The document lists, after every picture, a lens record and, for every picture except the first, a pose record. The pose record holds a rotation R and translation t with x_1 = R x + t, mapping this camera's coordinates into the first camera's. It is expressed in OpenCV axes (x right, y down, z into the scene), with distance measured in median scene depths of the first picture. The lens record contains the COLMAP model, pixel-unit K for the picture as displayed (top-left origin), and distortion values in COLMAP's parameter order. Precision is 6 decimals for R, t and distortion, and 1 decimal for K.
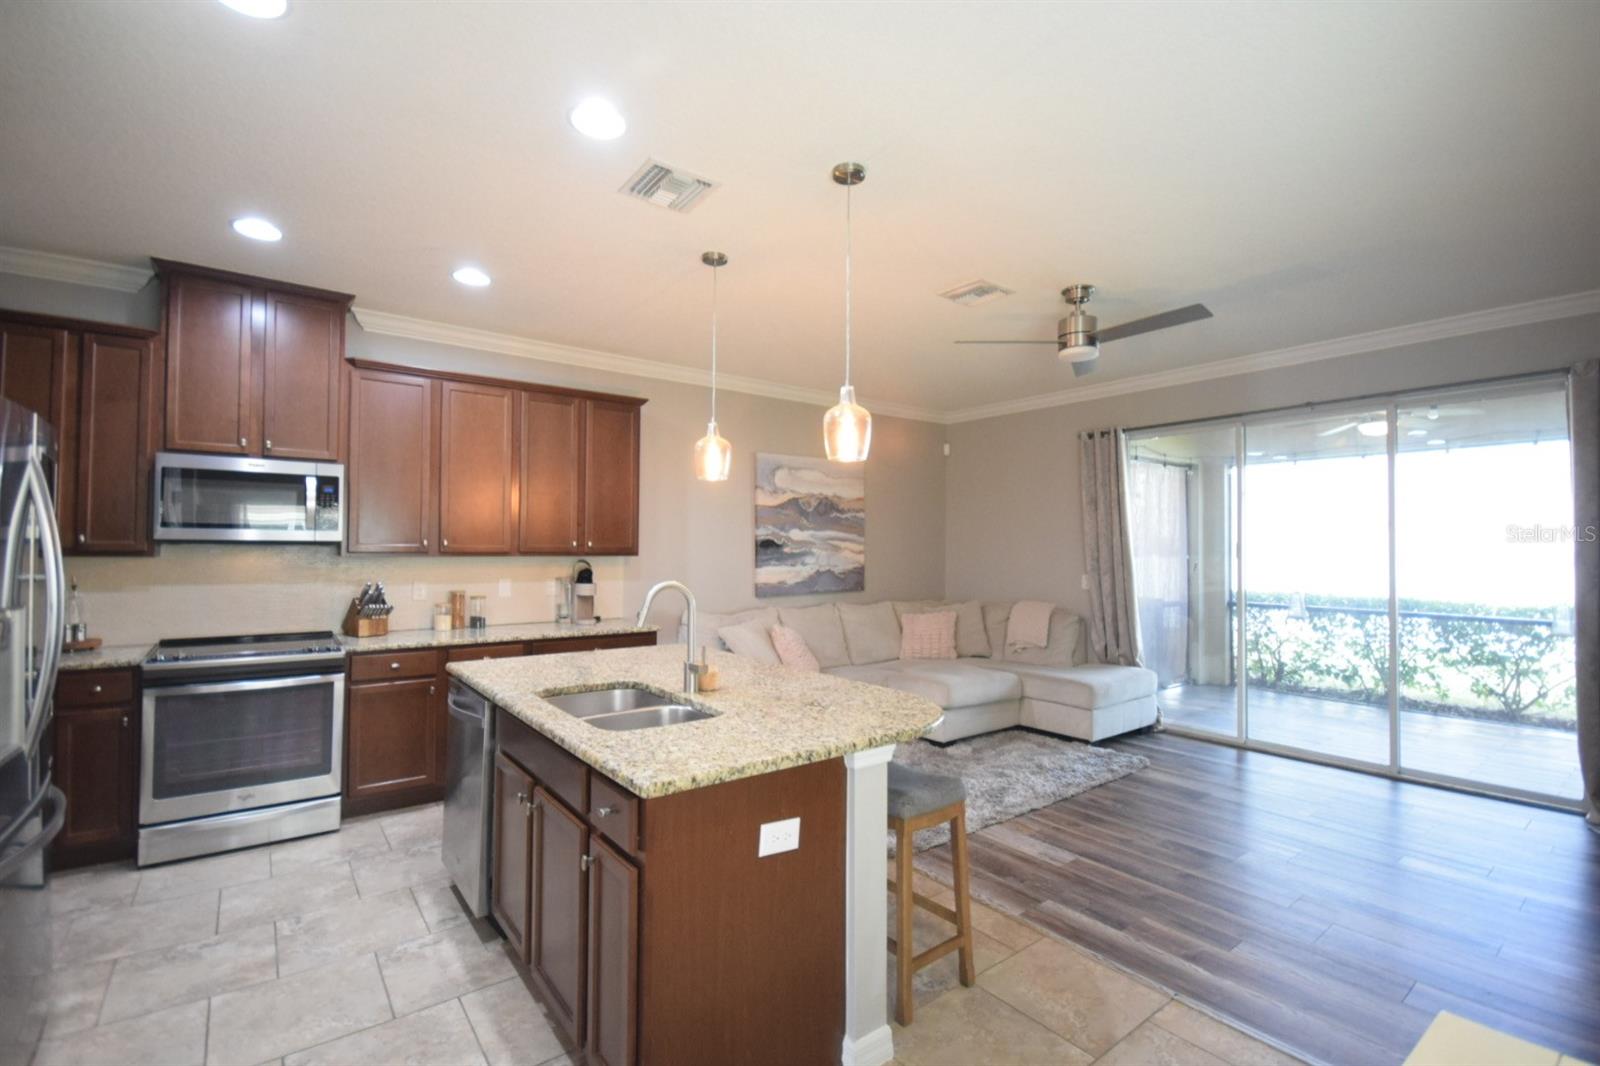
lens RADIAL K [[708.2, 0, 800.8], [0, 708.2, 532.8], [0, 0, 1]] dist [0.007928, -0.010835]
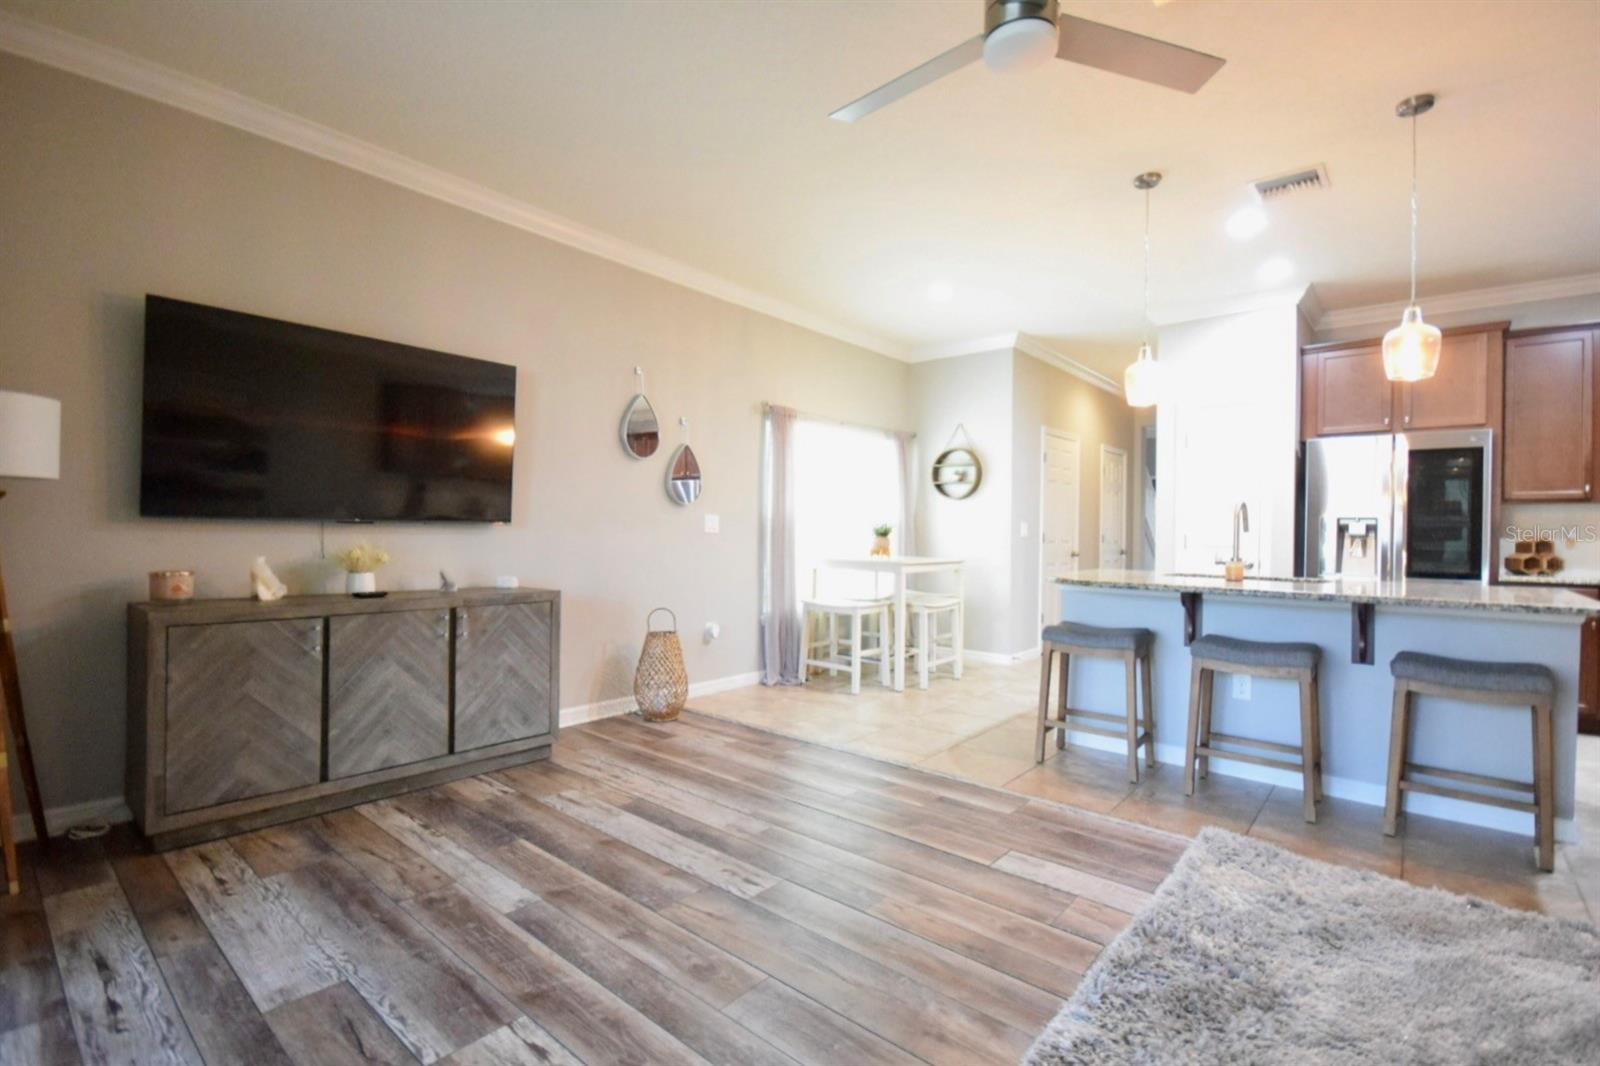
lens RADIAL K [[722.2, 0, 802.8], [0, 722.2, 532.5], [0, 0, 1]] dist [0.014759, -0.014008]
pose [[-0.977584, -0.020904, -0.209506, 0.417209], [-0.016797, 0.999631, -0.021363, 0.075739], [0.209876, -0.017365, -0.977574, 0.948253]]
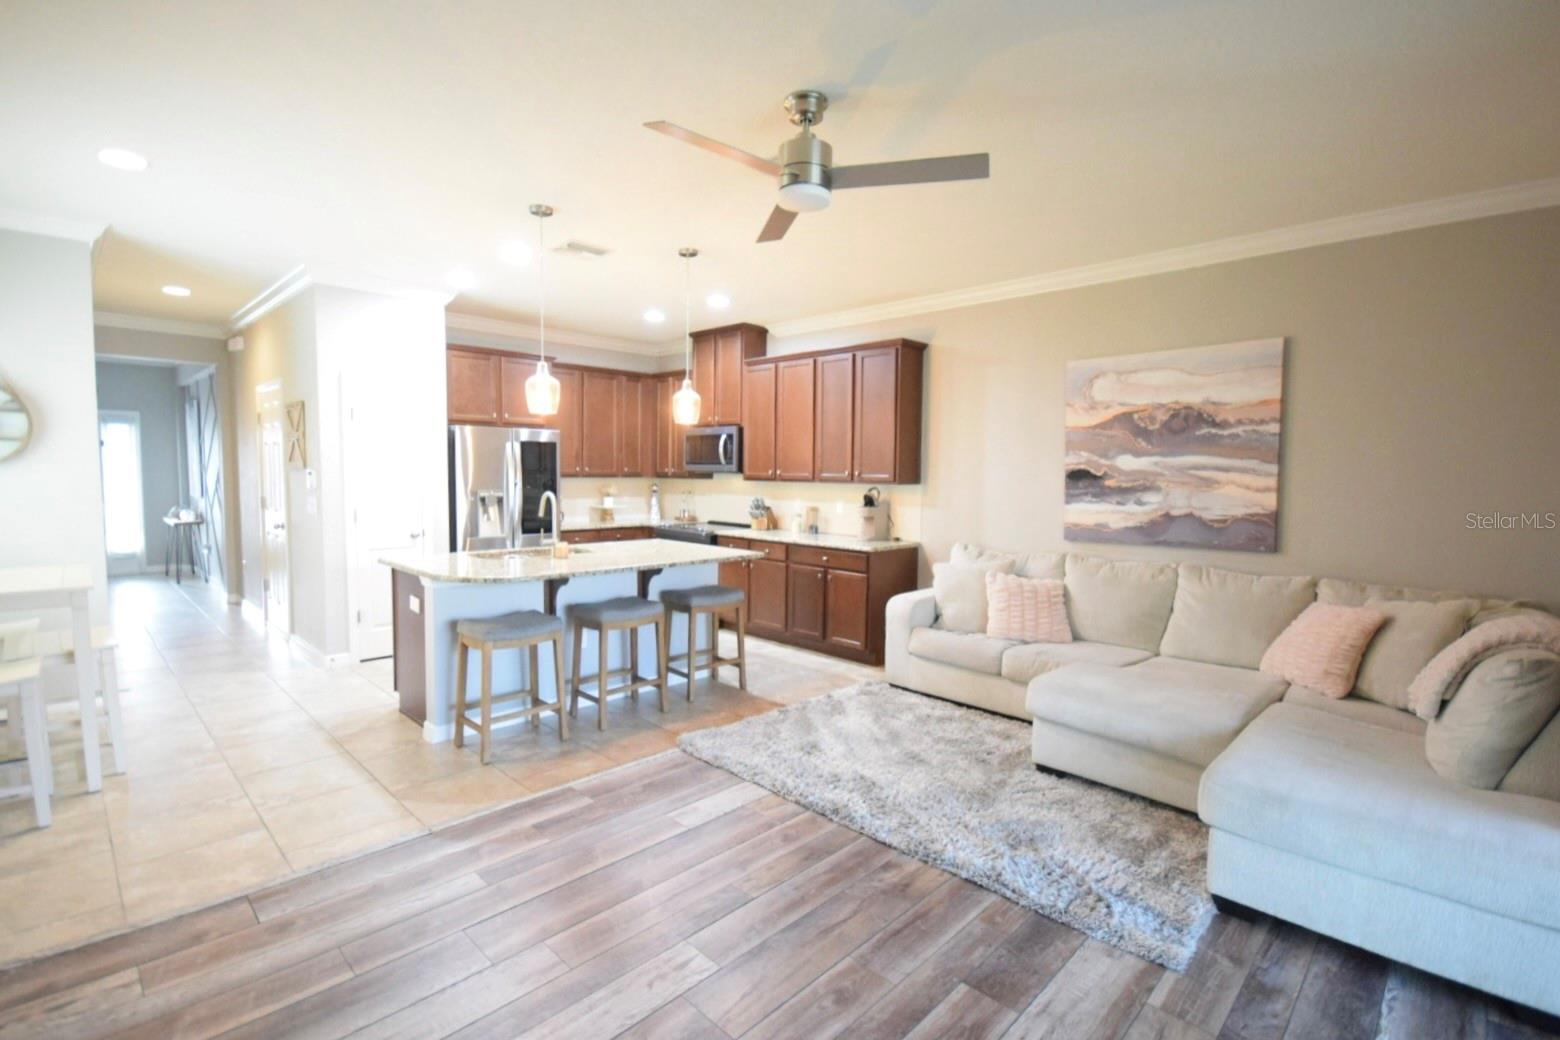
lens RADIAL K [[718.1, 0, 777.9], [0, 718.1, 517.8], [0, 0, 1]] dist [-0.006179, 0.000056]
pose [[0.141252, 0.059631, -0.988176, 0.706595], [0.007950, 0.998084, 0.061365, 0.011922], [0.989942, -0.016524, 0.140507, 0.555404]]
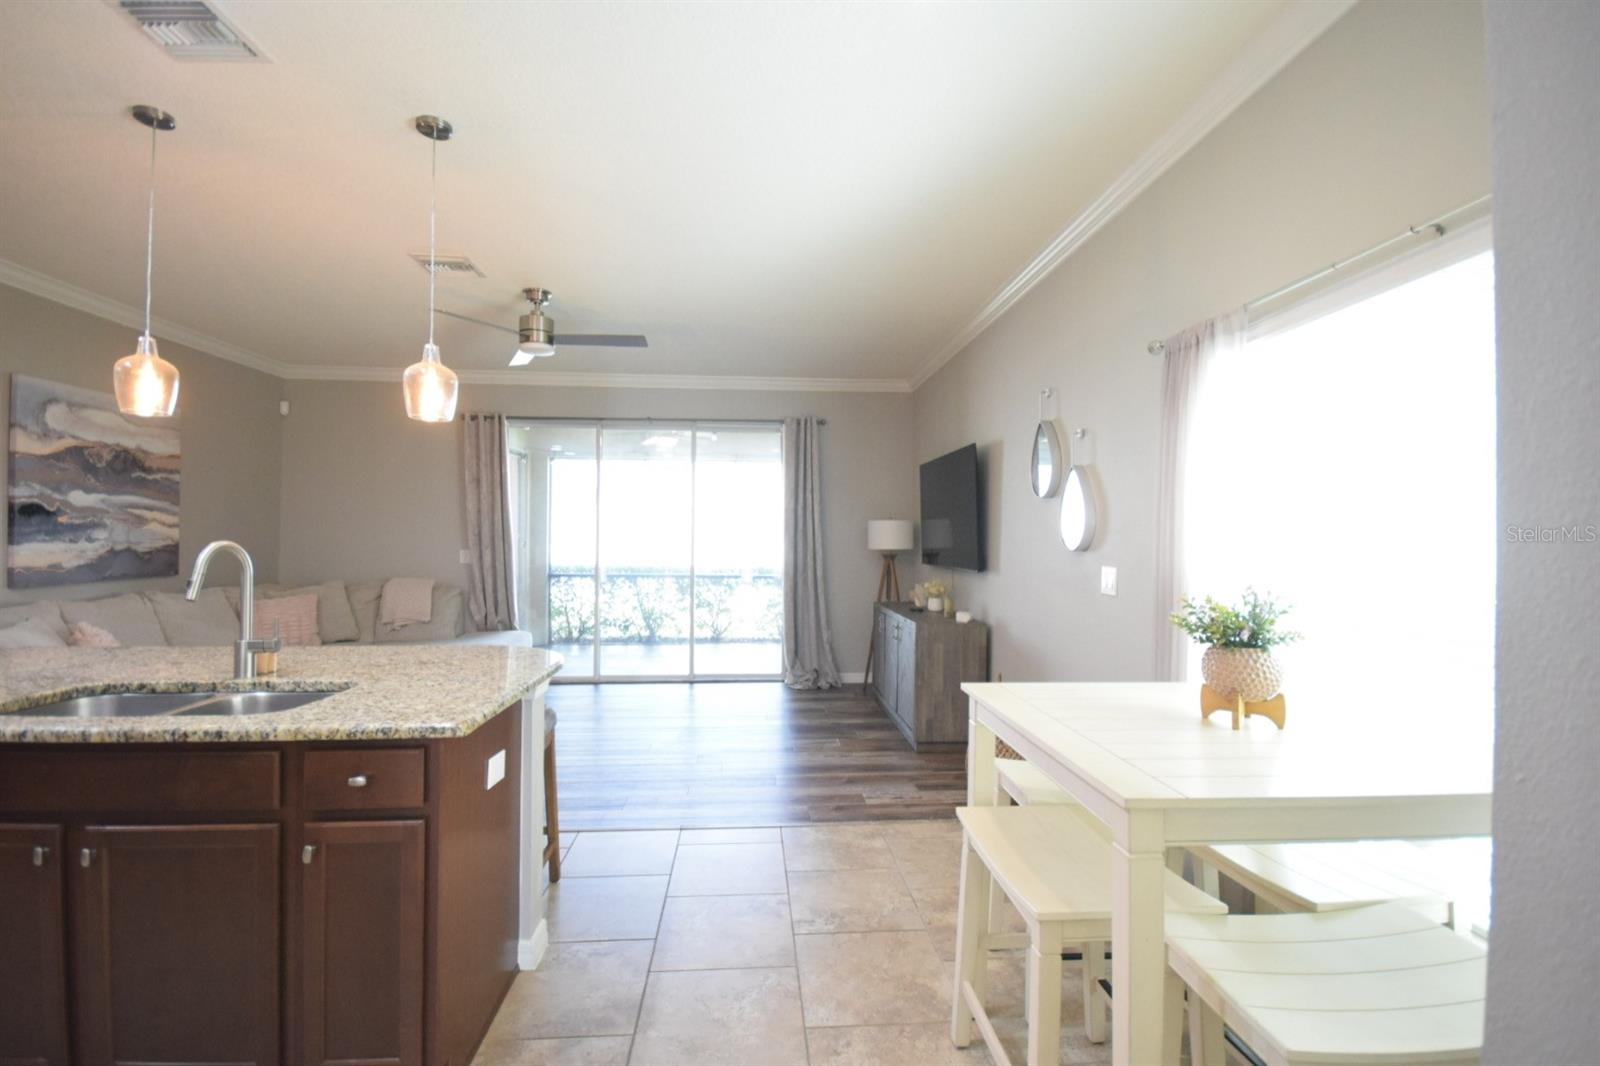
lens RADIAL K [[706.8, 0, 800.6], [0, 706.8, 533.9], [0, 0, 1]] dist [0.021255, -0.020291]
pose [[0.547747, 0.005615, 0.836625, -0.209627], [-0.023043, 0.999699, 0.008377, 0.016247], [-0.836327, -0.023867, 0.547712, 0.009938]]
